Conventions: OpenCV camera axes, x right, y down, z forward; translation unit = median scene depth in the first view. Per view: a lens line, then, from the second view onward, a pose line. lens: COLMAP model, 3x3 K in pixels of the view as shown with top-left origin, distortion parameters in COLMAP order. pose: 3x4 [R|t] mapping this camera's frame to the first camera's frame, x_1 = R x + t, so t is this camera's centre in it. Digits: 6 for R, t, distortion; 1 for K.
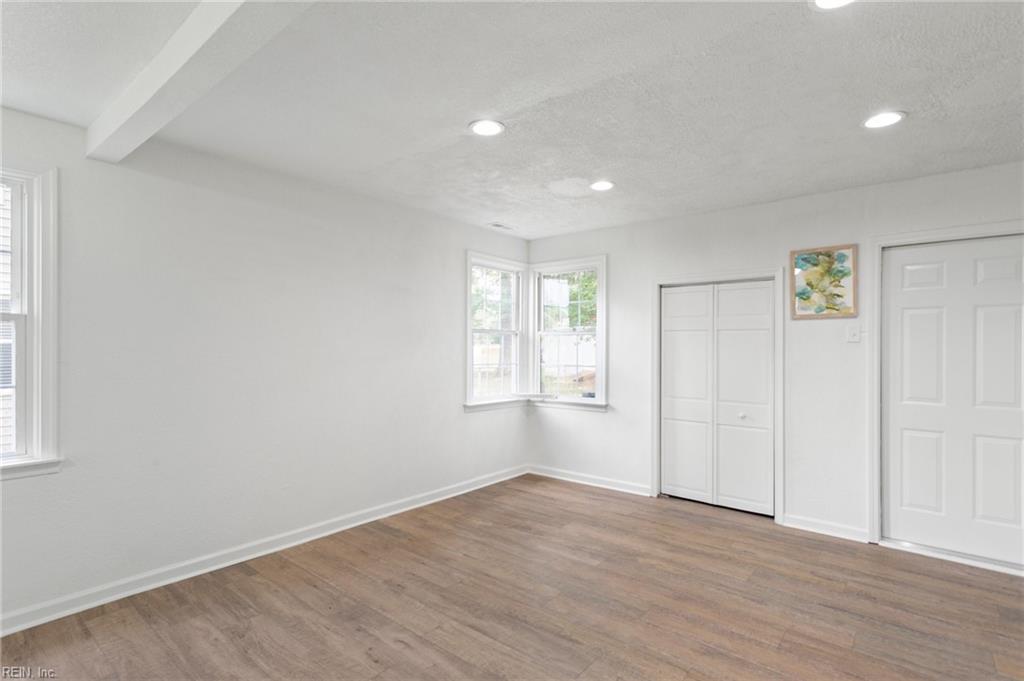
lens RADIAL K [[496.8, 0, 513.5], [0, 496.8, 349.6], [0, 0, 1]] dist [0.005952, 0.001033]
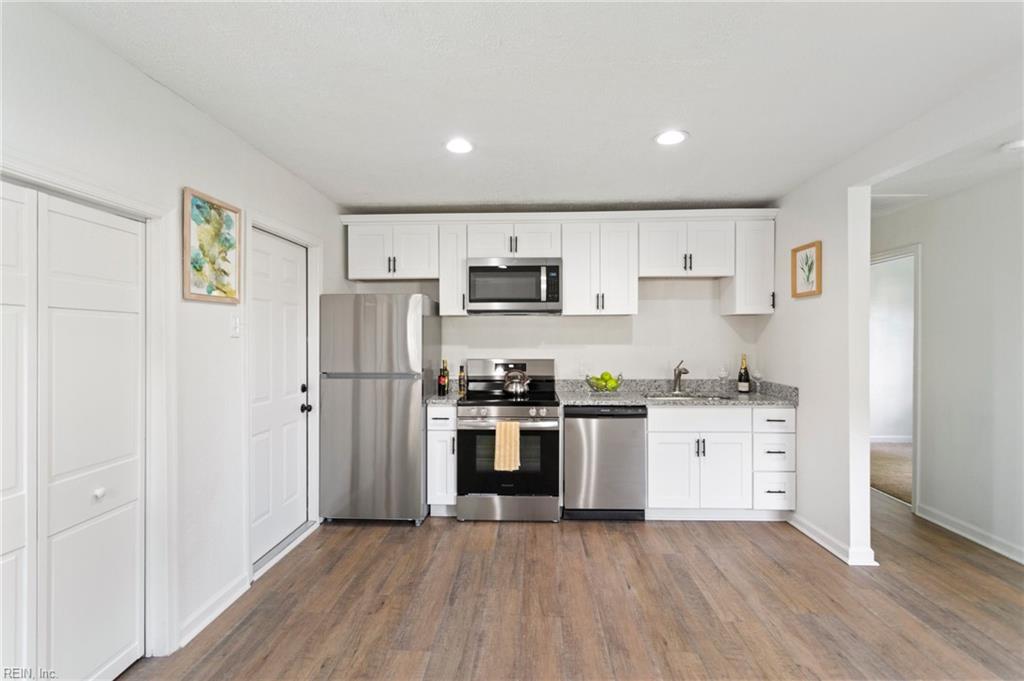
lens RADIAL K [[482.3, 0, 512.0], [0, 482.3, 340.5], [0, 0, 1]] dist [0.010966, 0.000004]
pose [[-0.600027, -0.010546, 0.799910, -0.158014], [0.003271, 0.999872, 0.015636, -0.019486], [-0.799973, 0.011999, -0.599916, 1.072509]]
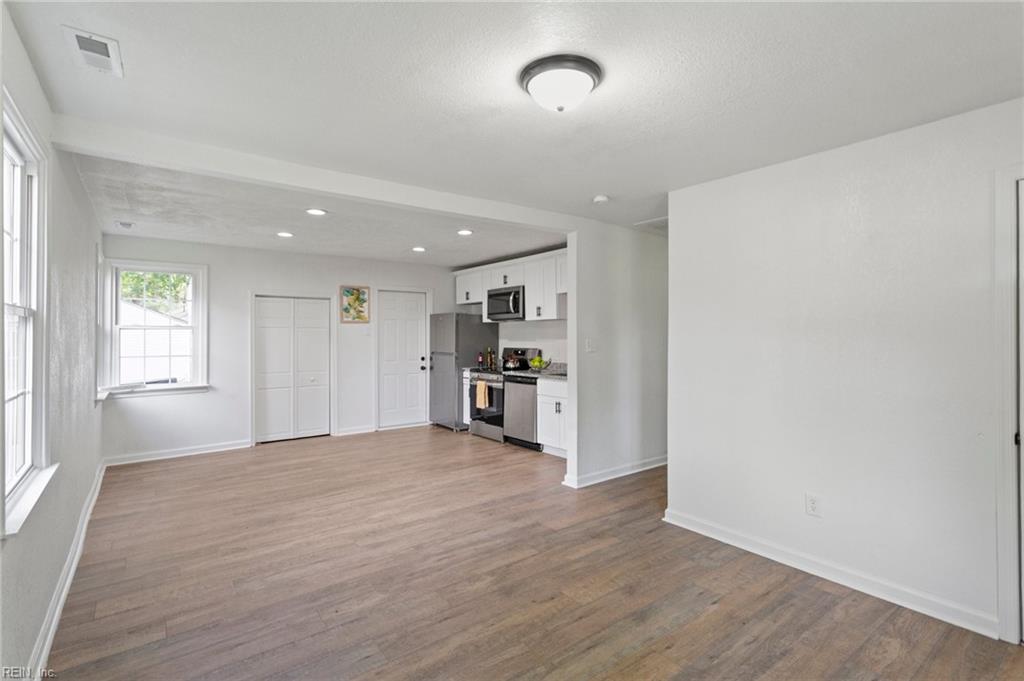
lens RADIAL K [[486.2, 0, 508.3], [0, 486.2, 334.8], [0, 0, 1]] dist [0.009262, 0.000141]
pose [[0.238074, -0.003146, 0.971242, -1.080484], [0.012090, 0.999927, 0.000275, -0.009089], [-0.971172, 0.011677, 0.238094, -0.030219]]
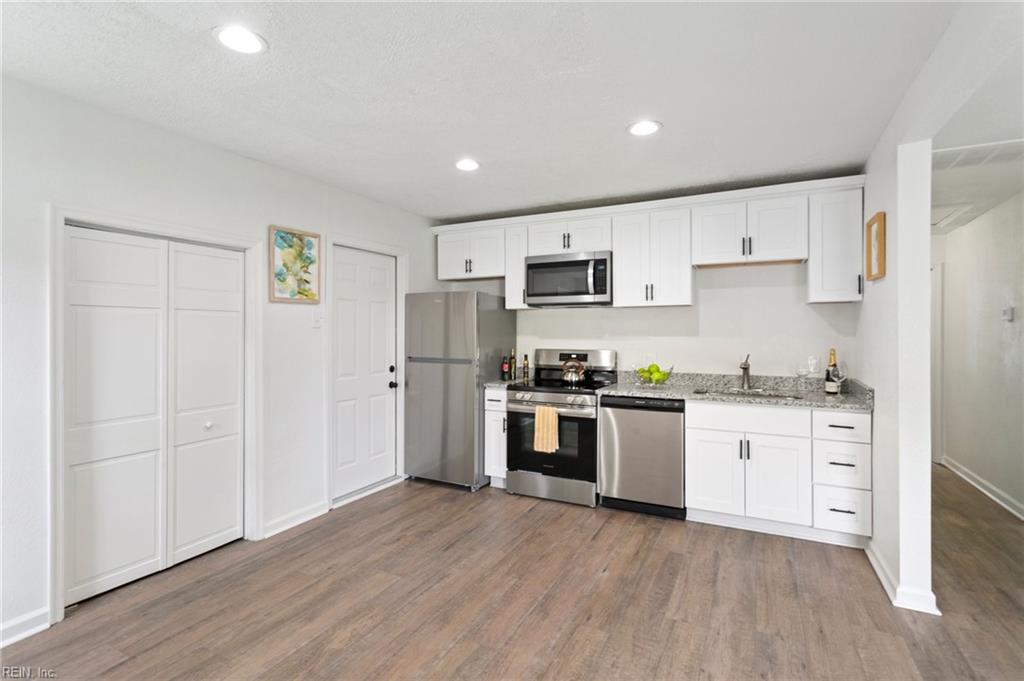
lens RADIAL K [[486.3, 0, 512.4], [0, 486.3, 331.0], [0, 0, 1]] dist [0.010138, 0.000709]
pose [[-0.211338, -0.007461, 0.977385, -0.395872], [0.004427, 0.999953, 0.008590, -0.014564], [-0.977403, 0.006143, -0.211295, 0.789110]]
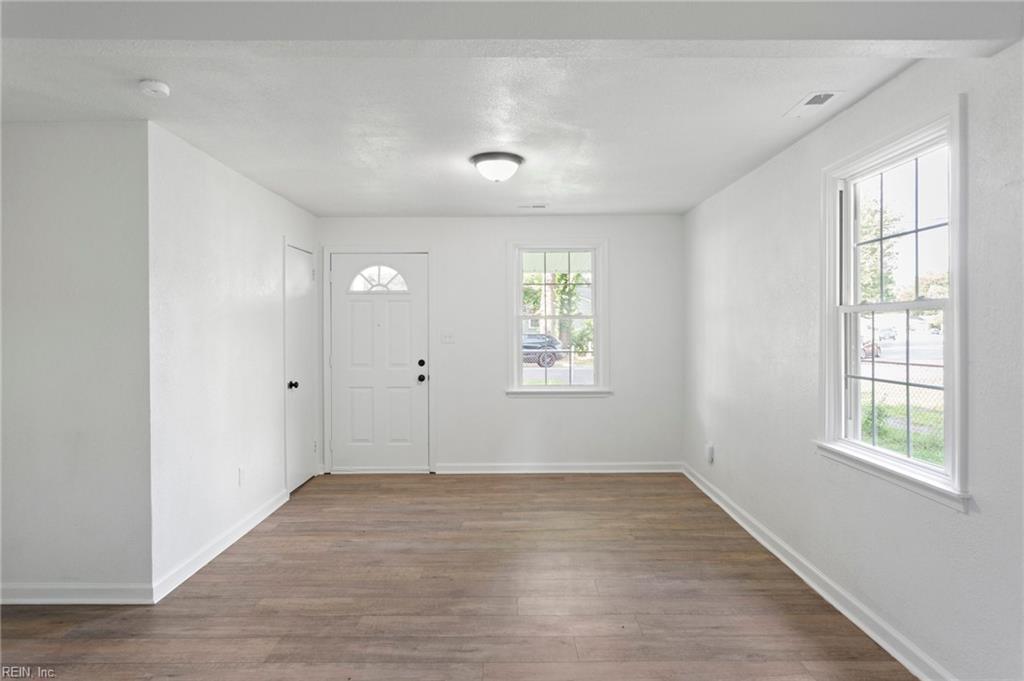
lens RADIAL K [[581.9, 0, 509.7], [0, 581.9, 329.2], [0, 0, 1]] dist [-0.001418, 0.000831]
pose [[-0.773241, -0.000044, -0.634112, 0.091305], [-0.006707, 0.999945, 0.008109, -0.016540], [0.634076, 0.010523, -0.773199, 0.837477]]
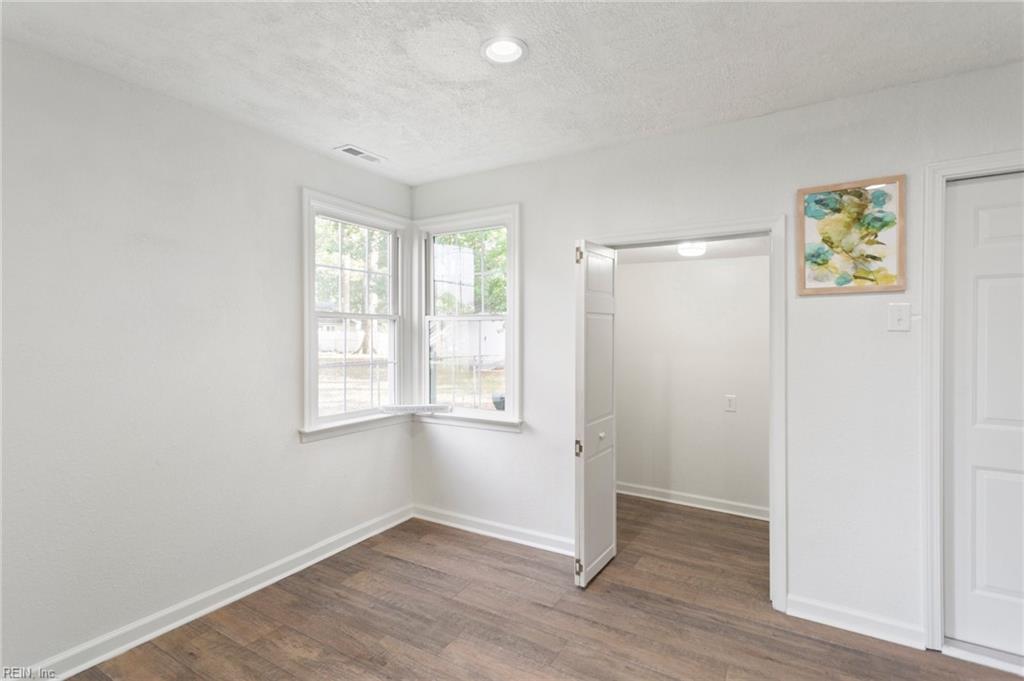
lens RADIAL K [[487.6, 0, 512.0], [0, 487.6, 340.5], [0, 0, 1]] dist [0.011171, 0.000414]
pose [[0.989055, -0.007017, 0.147378, 0.100502], [0.005838, 0.999947, 0.008431, -0.010675], [-0.147429, -0.007478, 0.989044, 0.440728]]
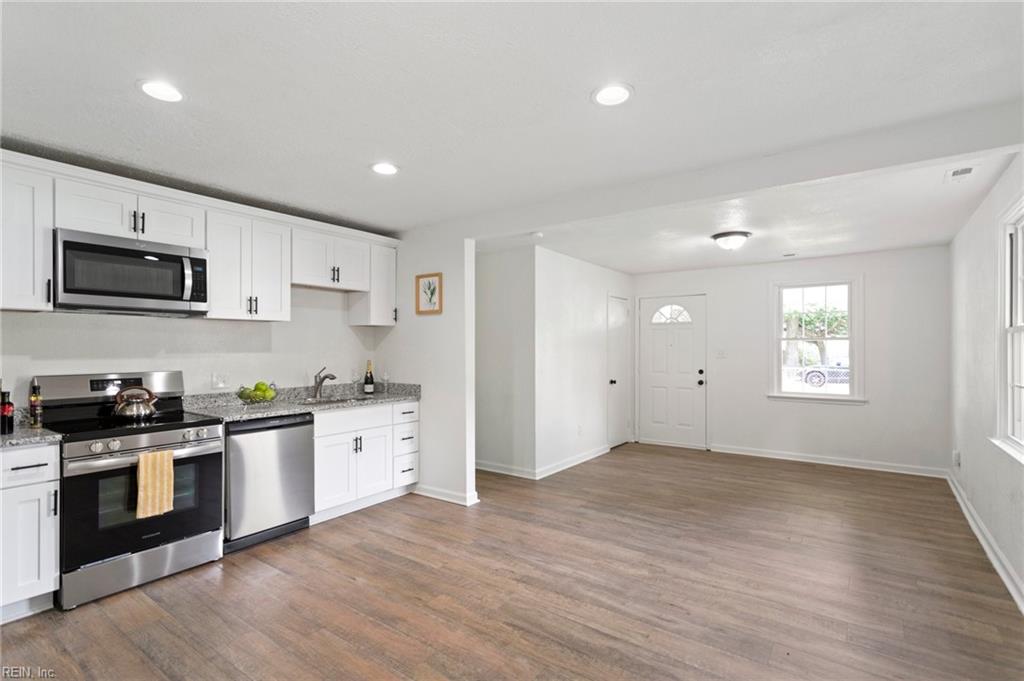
lens RADIAL K [[490.5, 0, 508.5], [0, 490.5, 348.6], [0, 0, 1]] dist [0.007410, 0.000484]
pose [[-0.998521, -0.005666, -0.054063, 0.118808], [-0.006131, 0.999946, 0.008436, -0.012287], [0.054012, 0.008755, -0.998502, 1.298223]]
